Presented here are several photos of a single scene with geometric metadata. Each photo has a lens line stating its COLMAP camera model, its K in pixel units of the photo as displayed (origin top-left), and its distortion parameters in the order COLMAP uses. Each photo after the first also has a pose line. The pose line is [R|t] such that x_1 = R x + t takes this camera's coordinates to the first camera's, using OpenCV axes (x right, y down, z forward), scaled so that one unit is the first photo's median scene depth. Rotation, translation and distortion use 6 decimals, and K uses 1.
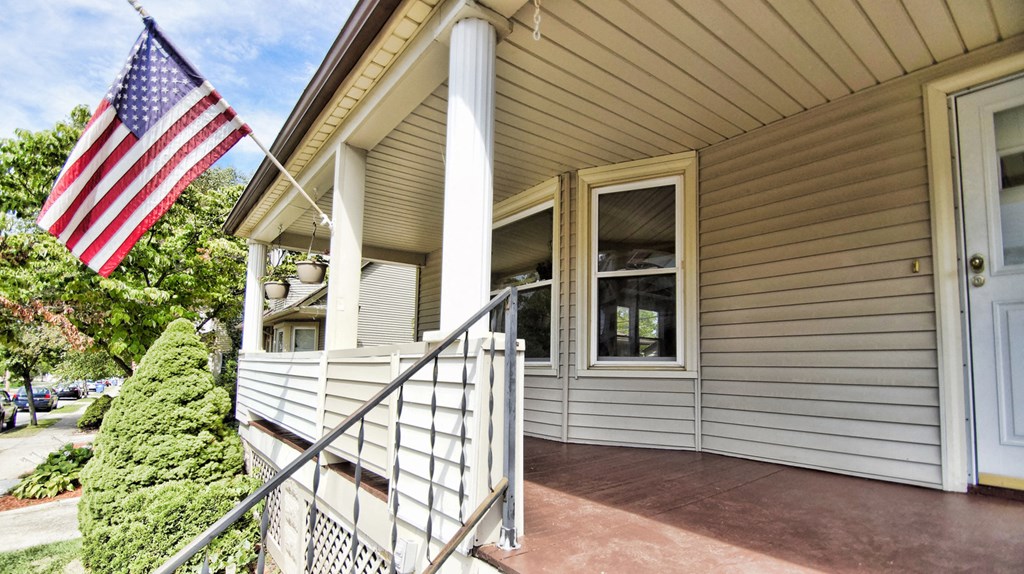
lens RADIAL K [[457.6, 0, 499.0], [0, 457.6, 333.6], [0, 0, 1]] dist [0.021755, -0.020251]
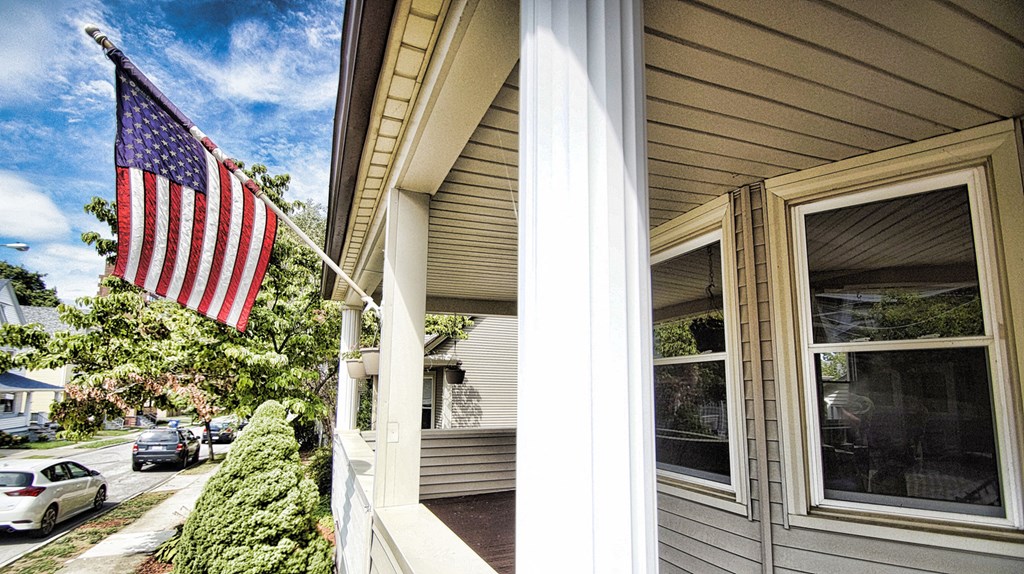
lens RADIAL K [[457.6, 0, 499.0], [0, 457.6, 333.6], [0, 0, 1]] dist [0.021755, -0.020251]
pose [[0.962563, -0.043661, -0.267519, -0.016278], [0.028682, 0.997807, -0.059652, -0.118923], [0.269537, 0.049746, 0.961704, 0.305799]]
